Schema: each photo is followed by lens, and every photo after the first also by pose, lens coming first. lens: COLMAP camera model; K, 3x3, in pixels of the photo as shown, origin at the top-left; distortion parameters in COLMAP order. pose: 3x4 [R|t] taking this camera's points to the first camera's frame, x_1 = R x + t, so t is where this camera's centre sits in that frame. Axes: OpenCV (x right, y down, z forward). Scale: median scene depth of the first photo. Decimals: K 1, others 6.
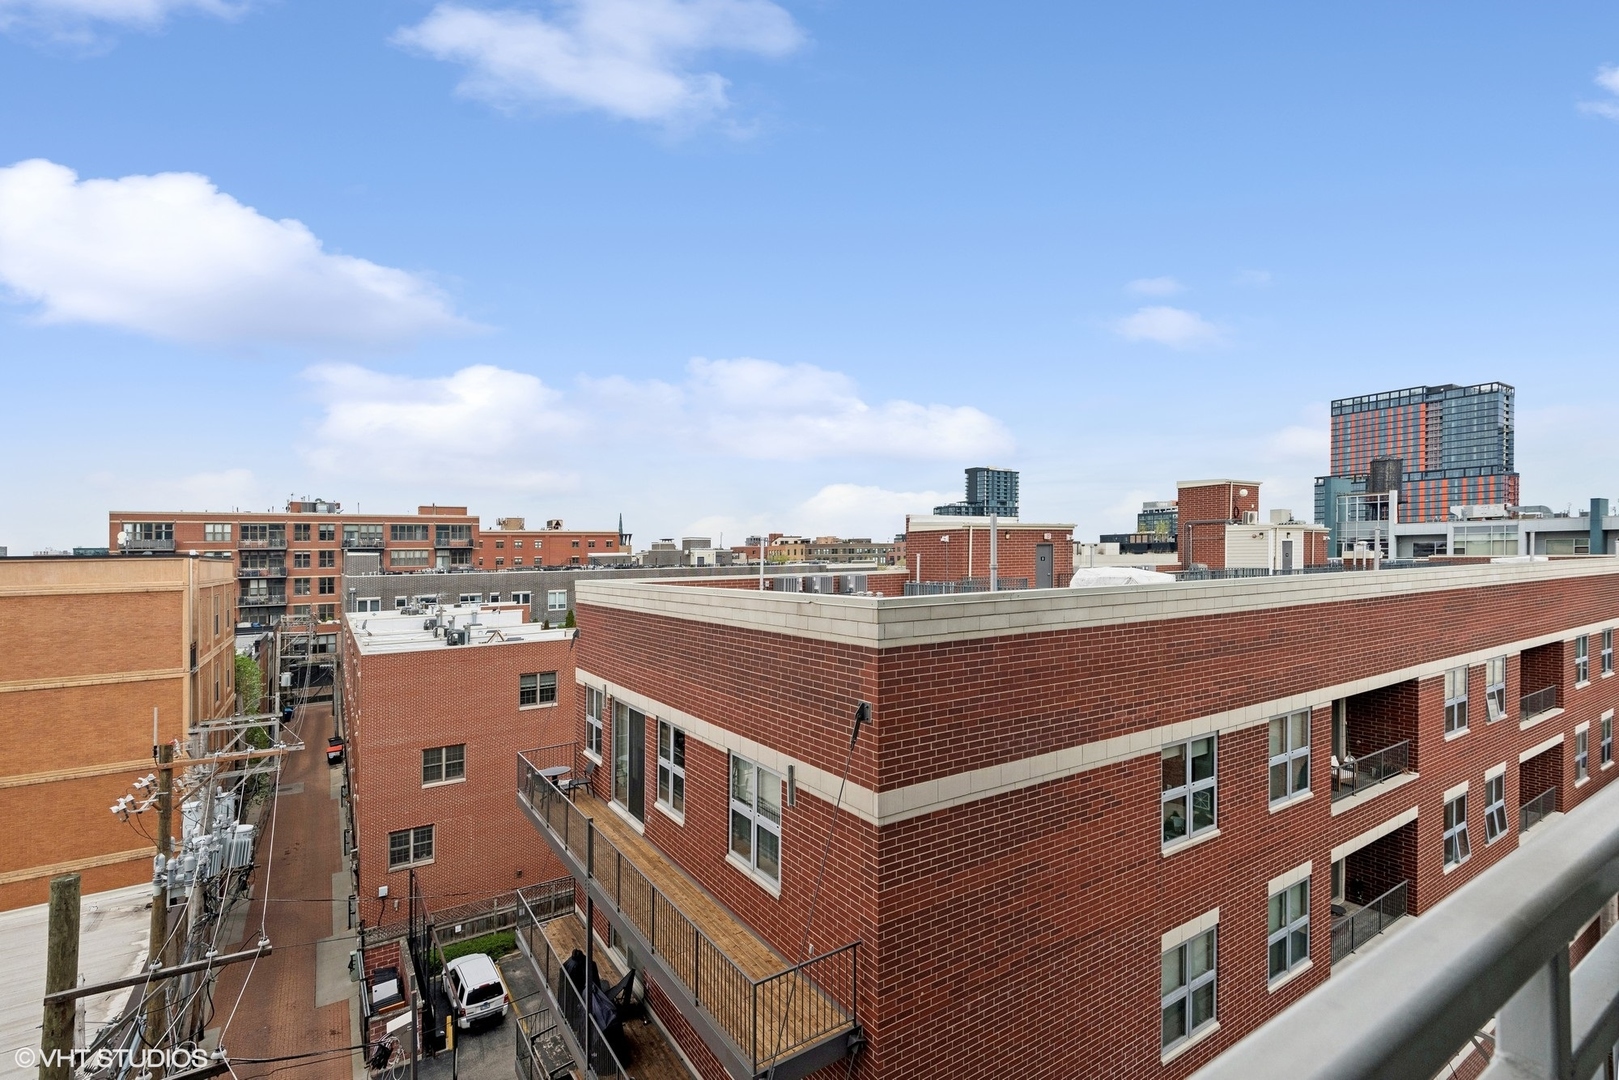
lens RADIAL K [[744.2, 0, 809.5], [0, 744.2, 540.0], [0, 0, 1]] dist [-0.002133, -0.001429]
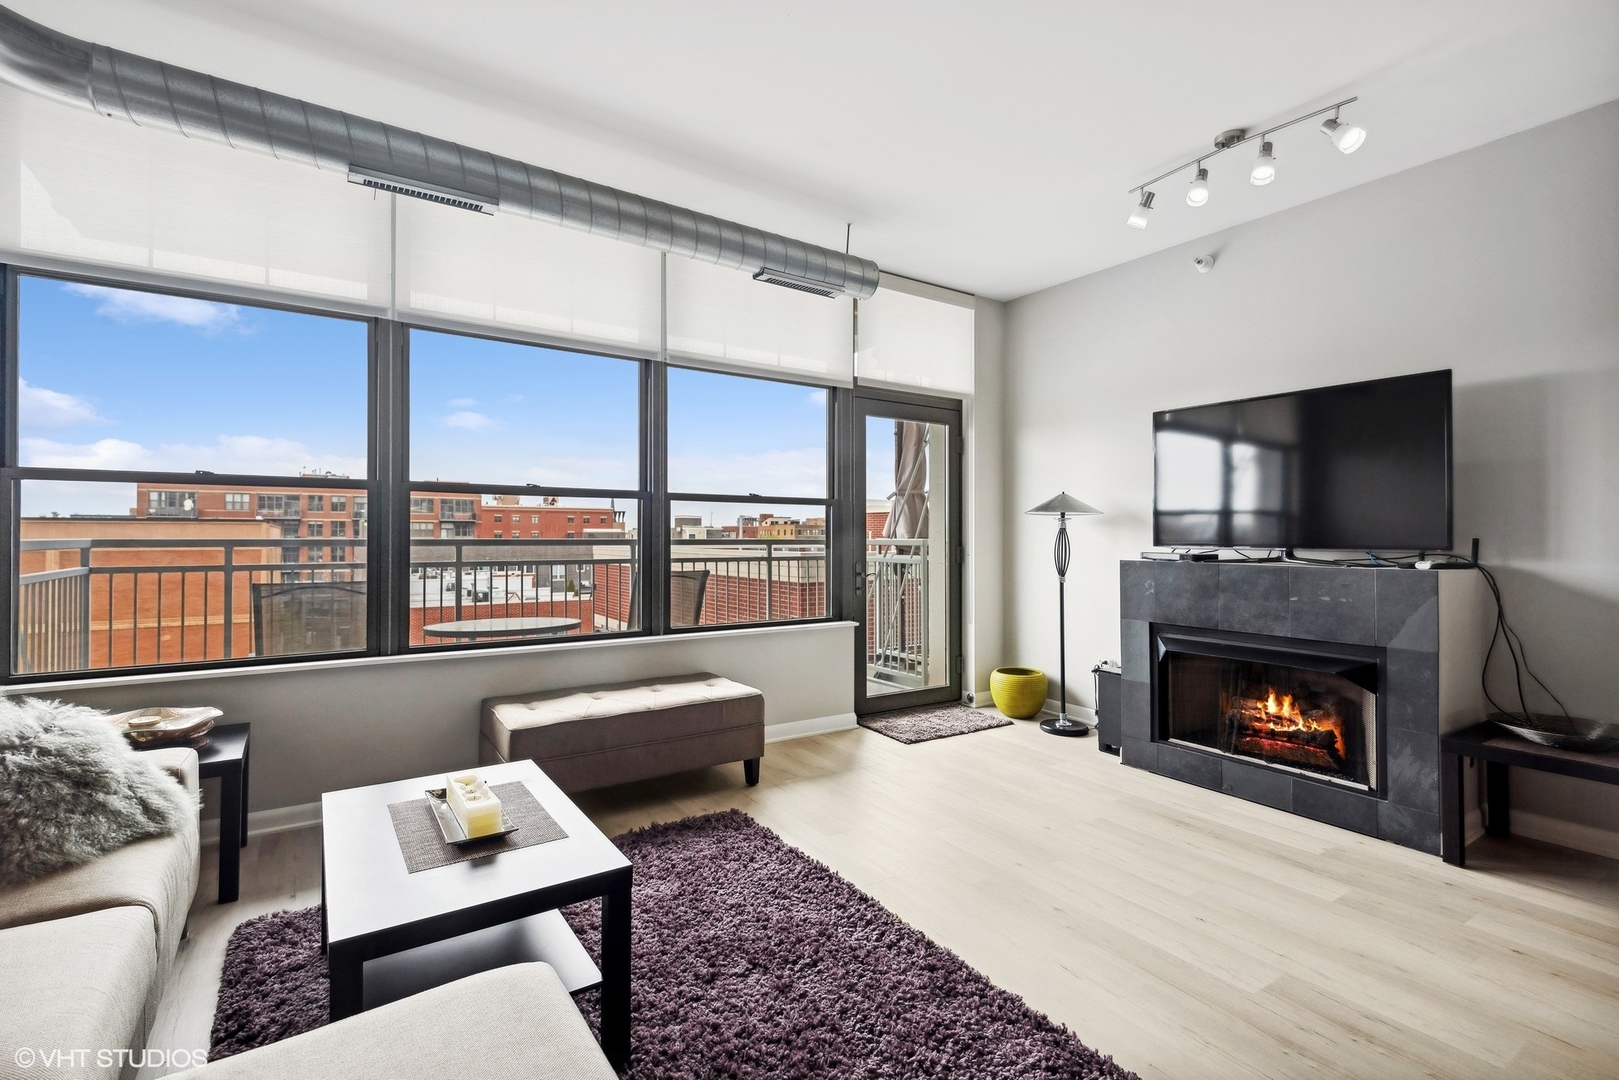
lens RADIAL K [[706.8, 0, 809.5], [0, 706.8, 540.0], [0, 0, 1]] dist [-0.040294, 0.027341]
pose [[0.999669, 0.021982, 0.013348, 1.587234], [-0.022332, 0.999396, 0.026627, -0.036011], [-0.012755, -0.026916, 0.999556, -1.086245]]
